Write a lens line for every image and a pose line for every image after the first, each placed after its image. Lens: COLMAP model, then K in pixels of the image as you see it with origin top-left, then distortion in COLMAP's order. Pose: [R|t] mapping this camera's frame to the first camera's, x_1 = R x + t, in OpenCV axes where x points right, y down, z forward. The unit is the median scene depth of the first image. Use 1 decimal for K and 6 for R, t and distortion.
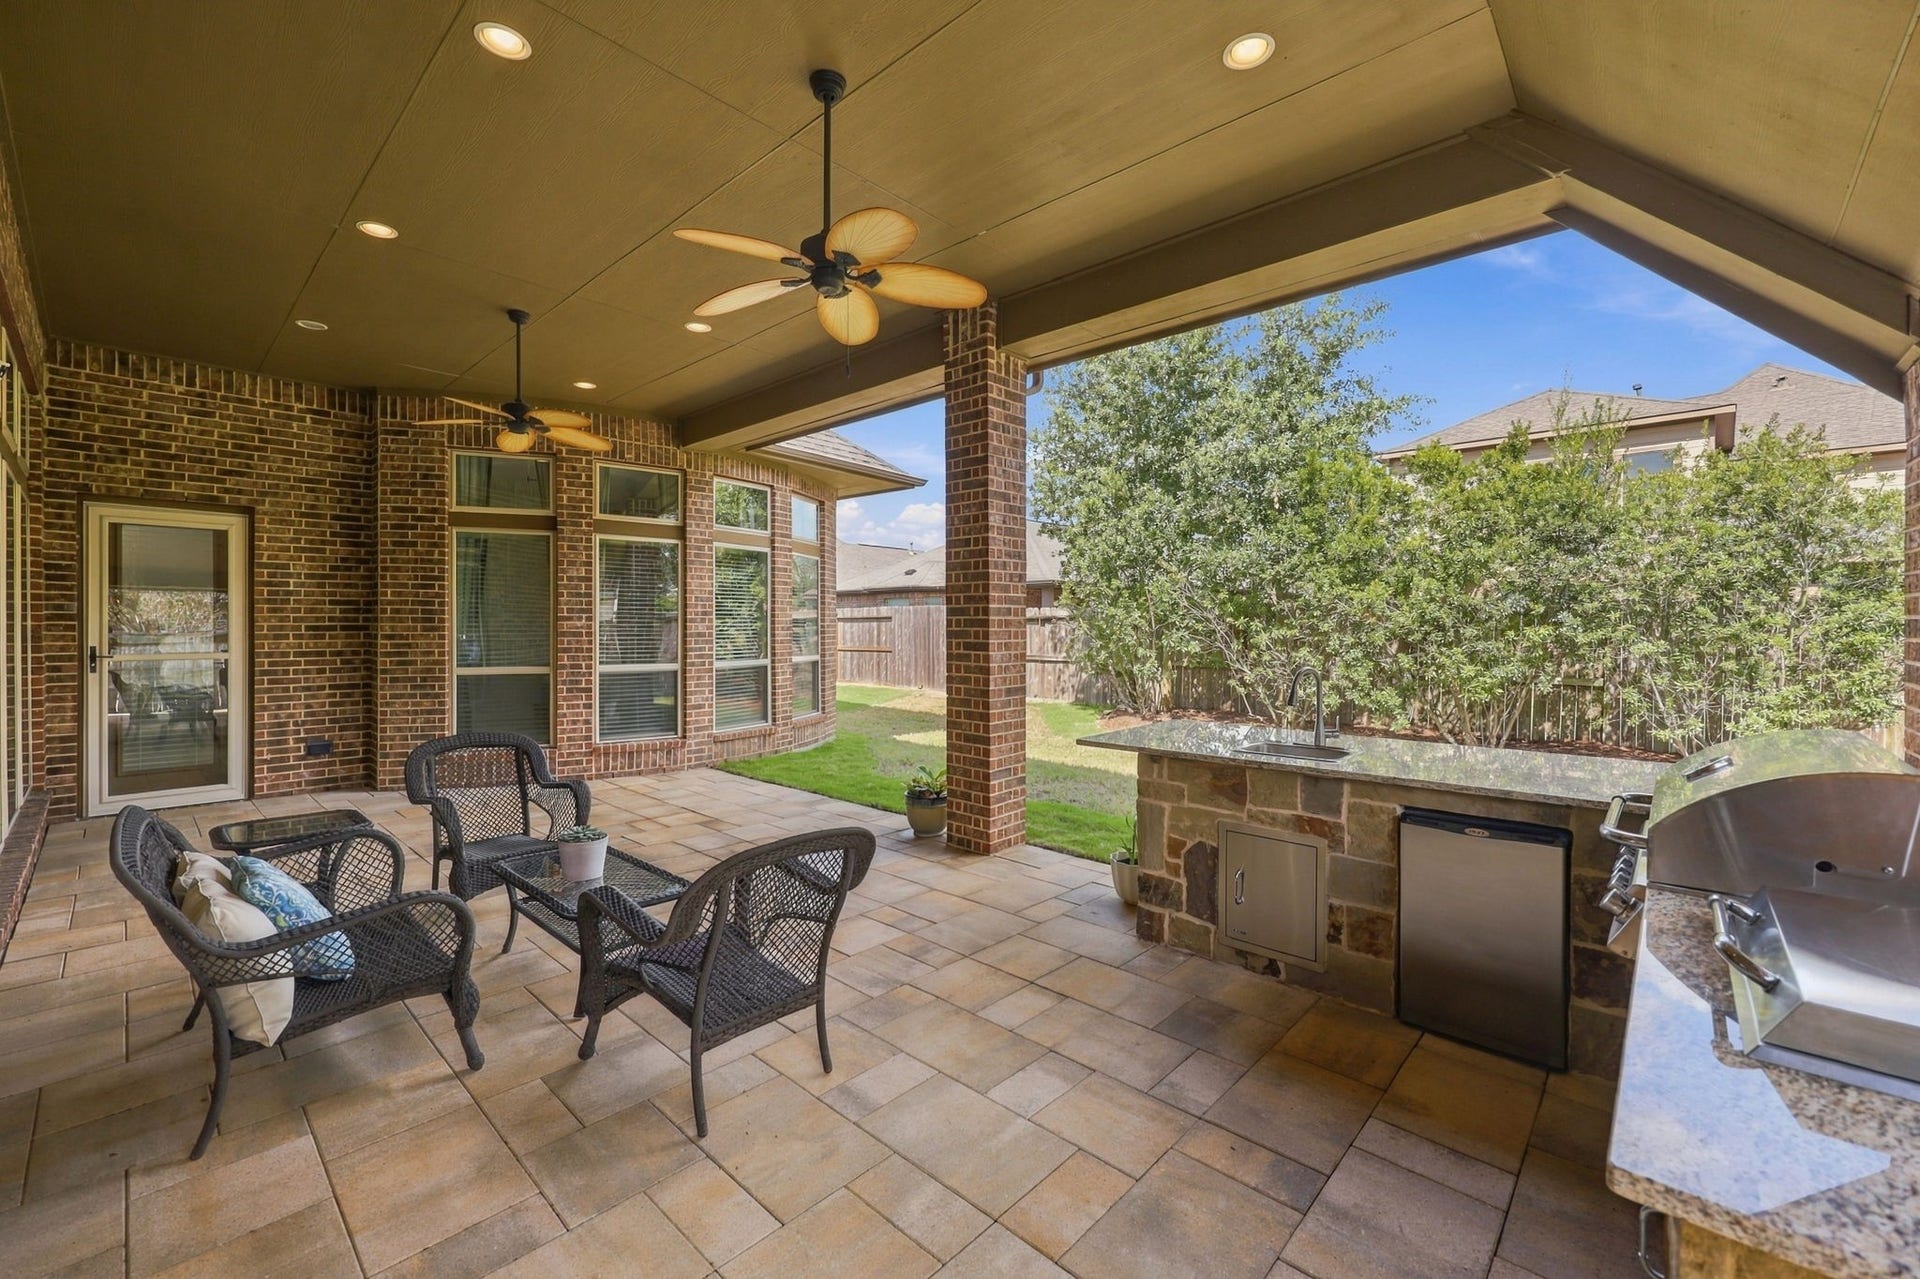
lens RADIAL K [[774.4, 0, 957.5], [0, 774.4, 632.4], [0, 0, 1]] dist [0.011277, -0.004570]
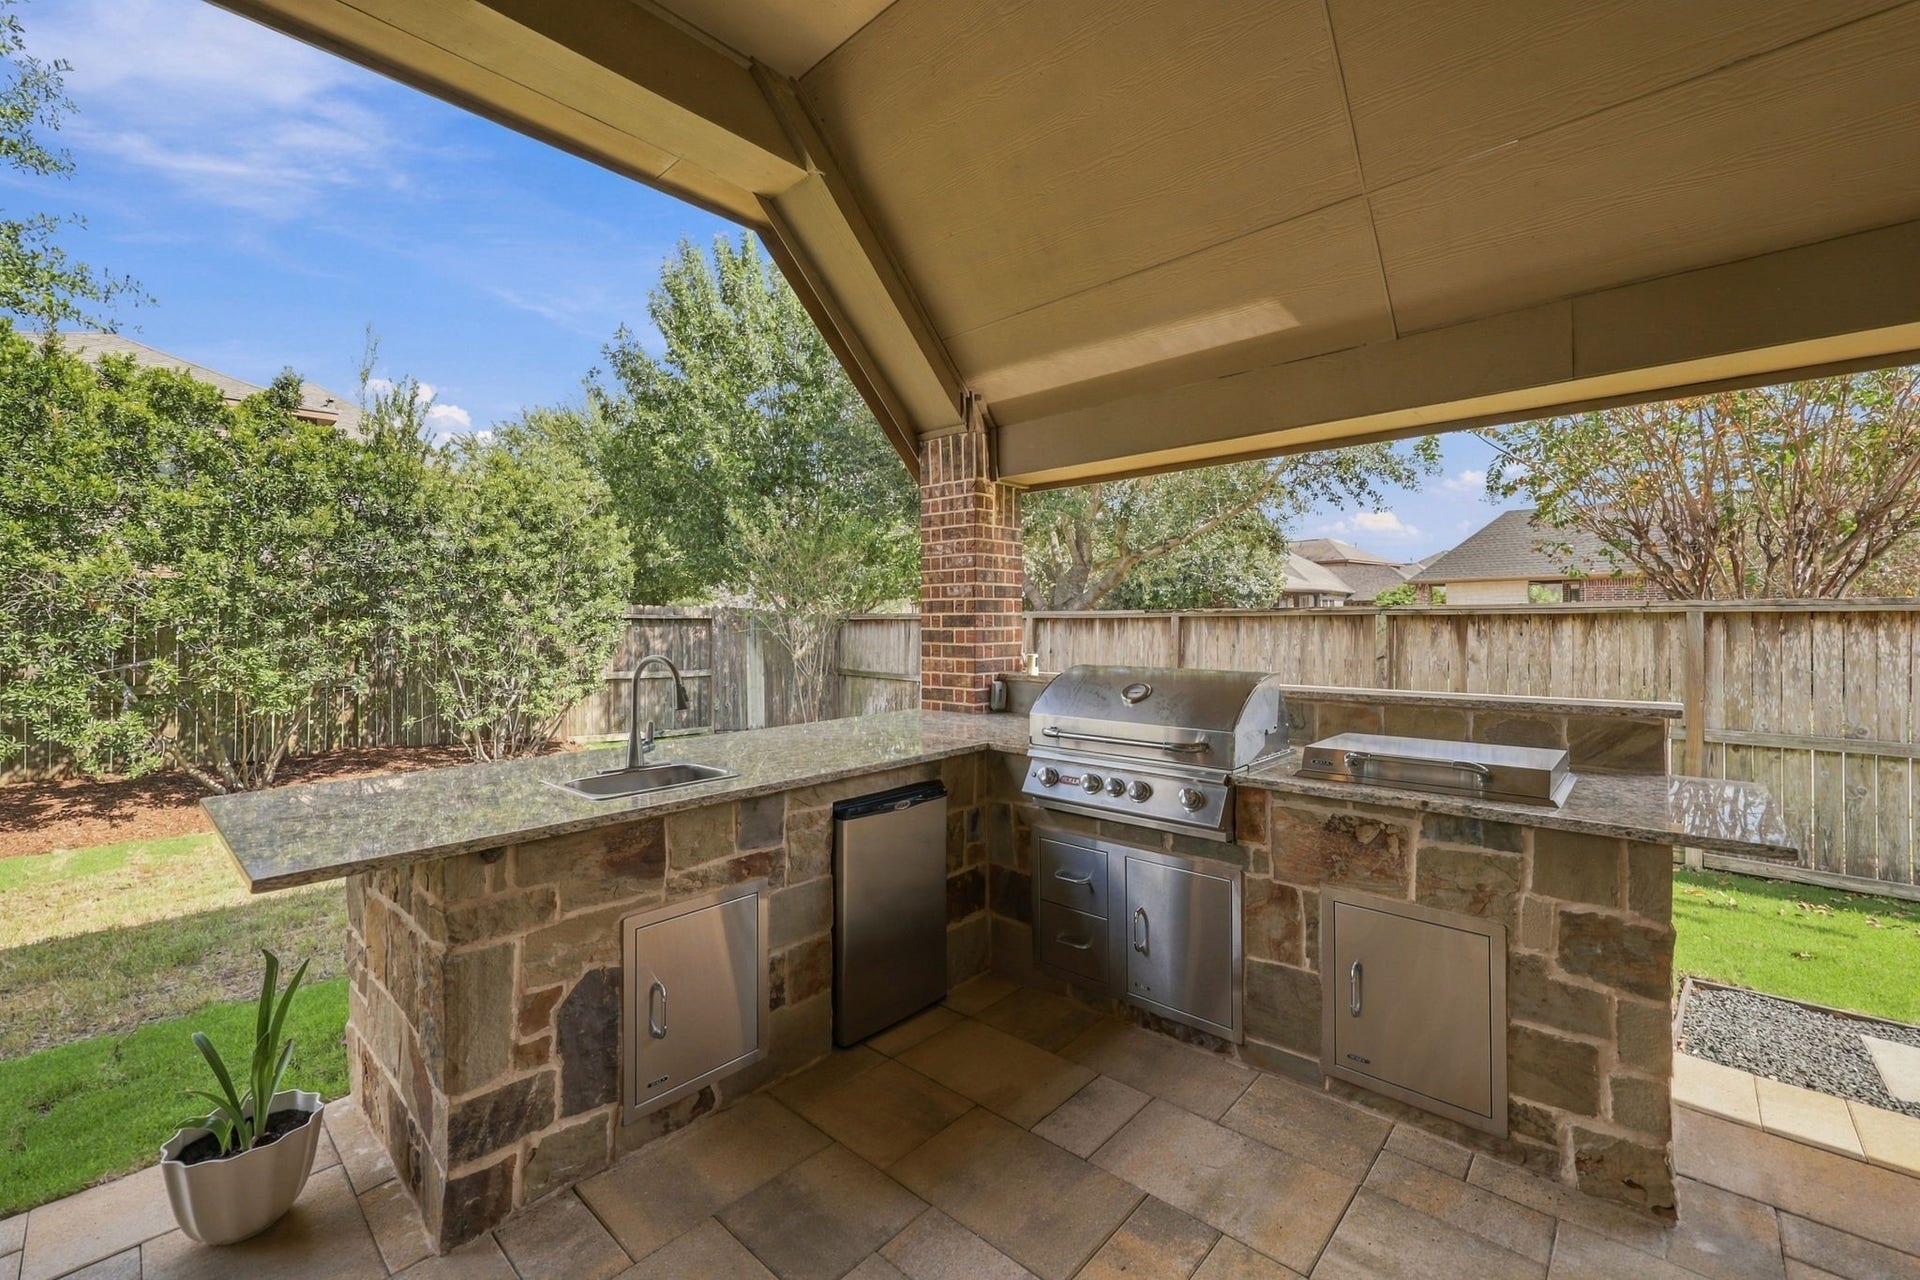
lens RADIAL K [[774.4, 0, 957.5], [0, 774.4, 632.9], [0, 0, 1]] dist [0.011277, -0.004570]
pose [[-0.014676, -0.005974, 0.999874, -0.257271], [0.014290, 0.999879, 0.006184, 0.024698], [-0.999790, 0.014379, -0.014589, 0.750599]]
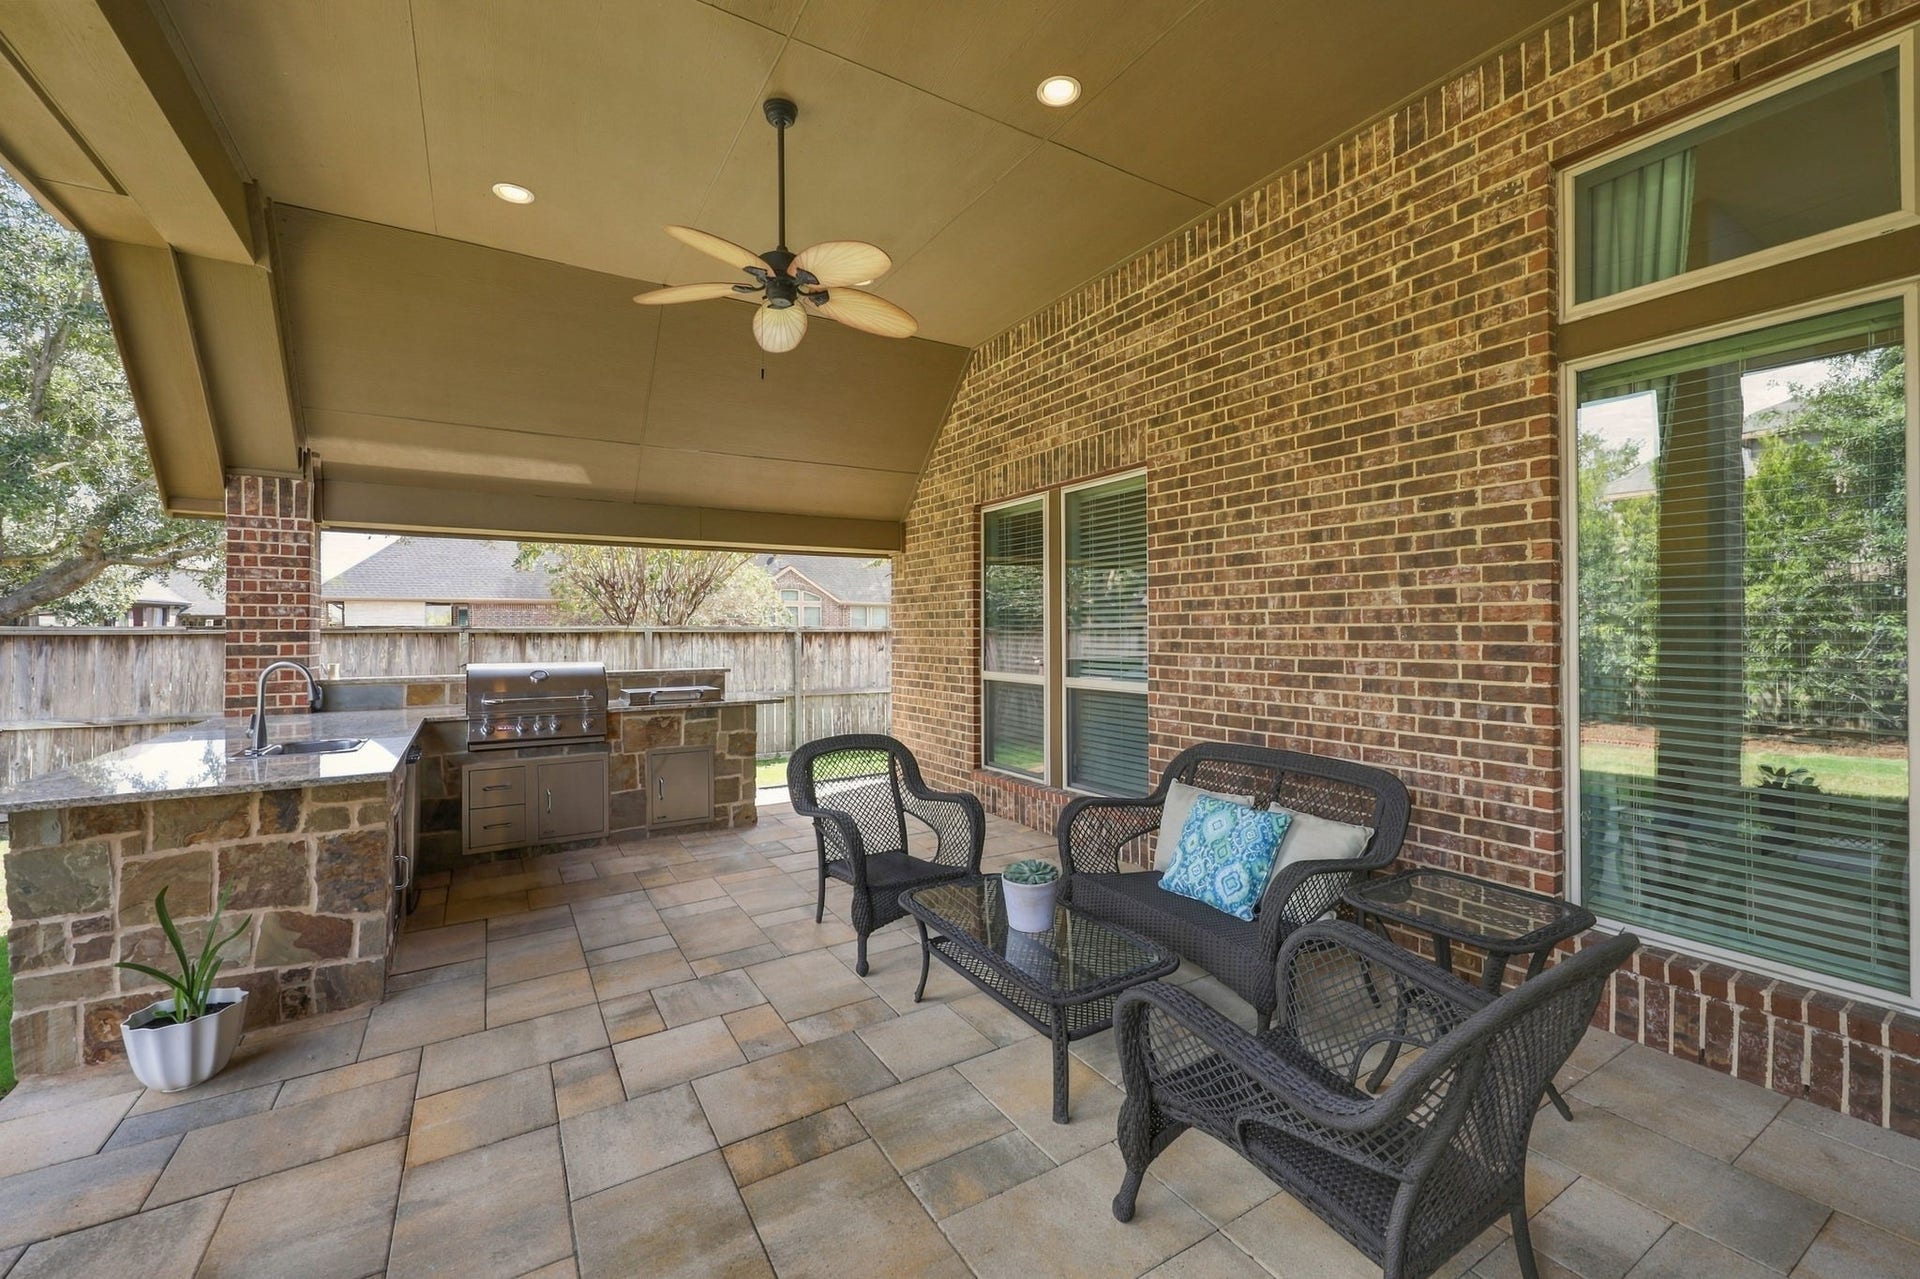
lens RADIAL K [[774.4, 0, 957.5], [0, 774.4, 632.4], [0, 0, 1]] dist [0.011277, -0.004570]
pose [[-0.962152, 0.013808, 0.272164, -0.617648], [0.015712, 0.999865, 0.004817, 0.018479], [-0.272061, 0.008911, -0.962239, 1.750198]]
